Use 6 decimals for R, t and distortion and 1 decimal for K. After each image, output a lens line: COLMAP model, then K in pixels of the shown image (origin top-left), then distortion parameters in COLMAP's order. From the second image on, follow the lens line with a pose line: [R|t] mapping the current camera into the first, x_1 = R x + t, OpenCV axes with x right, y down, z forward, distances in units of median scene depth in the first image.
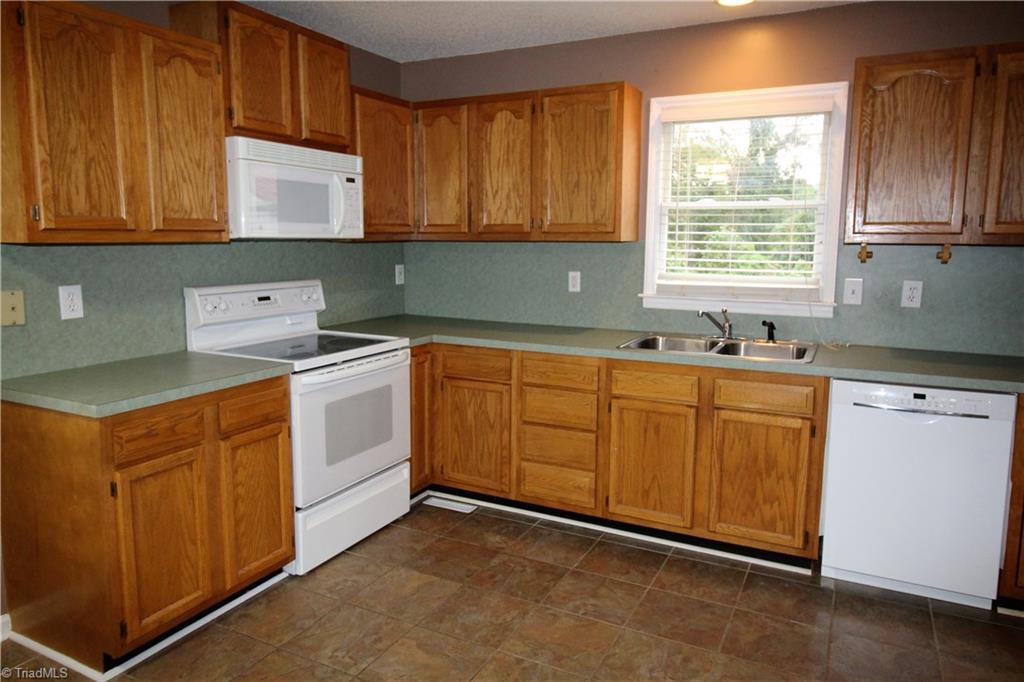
lens RADIAL K [[691.5, 0, 513.9], [0, 691.5, 325.2], [0, 0, 1]] dist [0.008285, -0.000856]
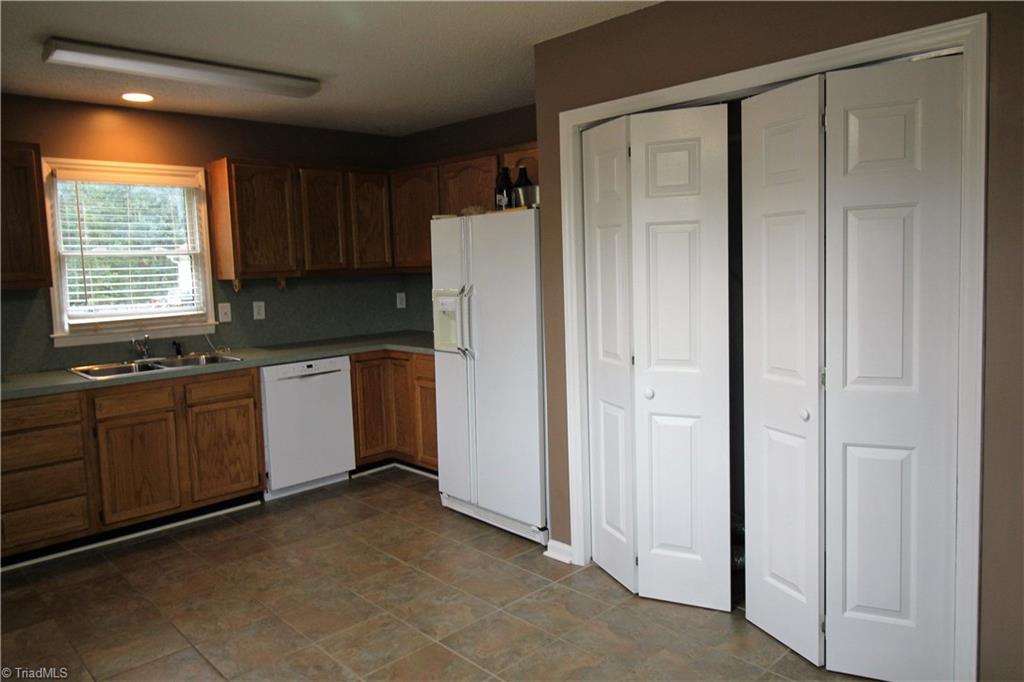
lens RADIAL K [[718.6, 0, 512.7], [0, 718.6, 321.8], [0, 0, 1]] dist [0.005704, 0.000339]
pose [[0.334583, -0.099676, 0.937080, -0.737719], [0.153146, 0.986923, 0.050297, -0.014552], [-0.929839, 0.126681, 0.345472, -0.069547]]
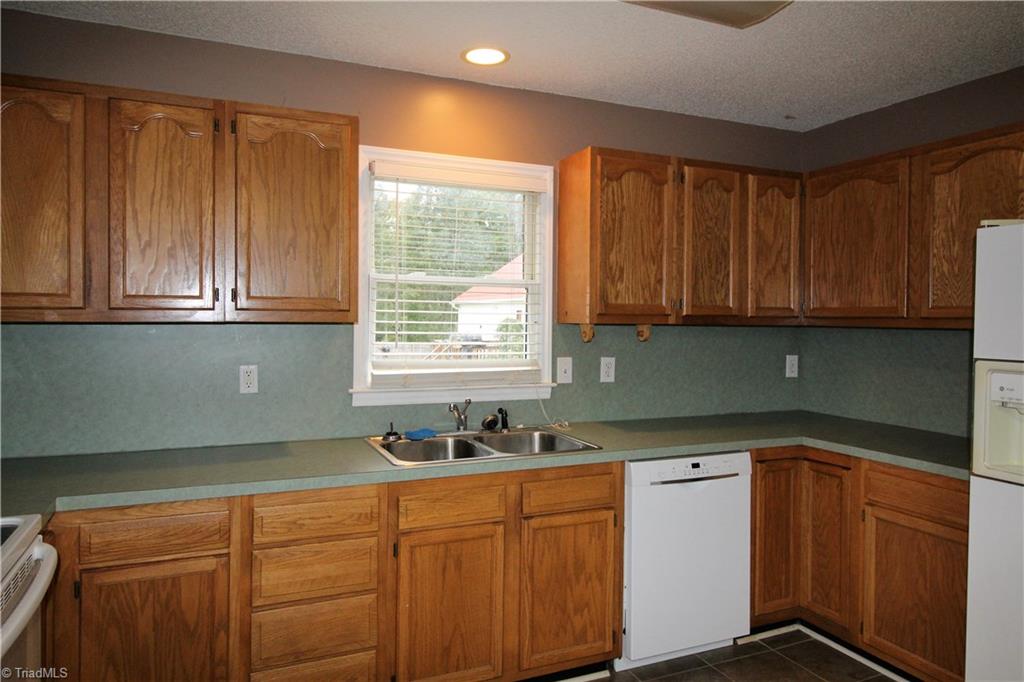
lens RADIAL K [[691.5, 0, 513.9], [0, 691.5, 325.2], [0, 0, 1]] dist [0.008285, -0.000856]
pose [[0.633724, -0.009085, 0.773506, -0.351265], [0.091395, 0.993807, -0.063207, -0.059593], [-0.768141, 0.110751, 0.630629, 0.429034]]
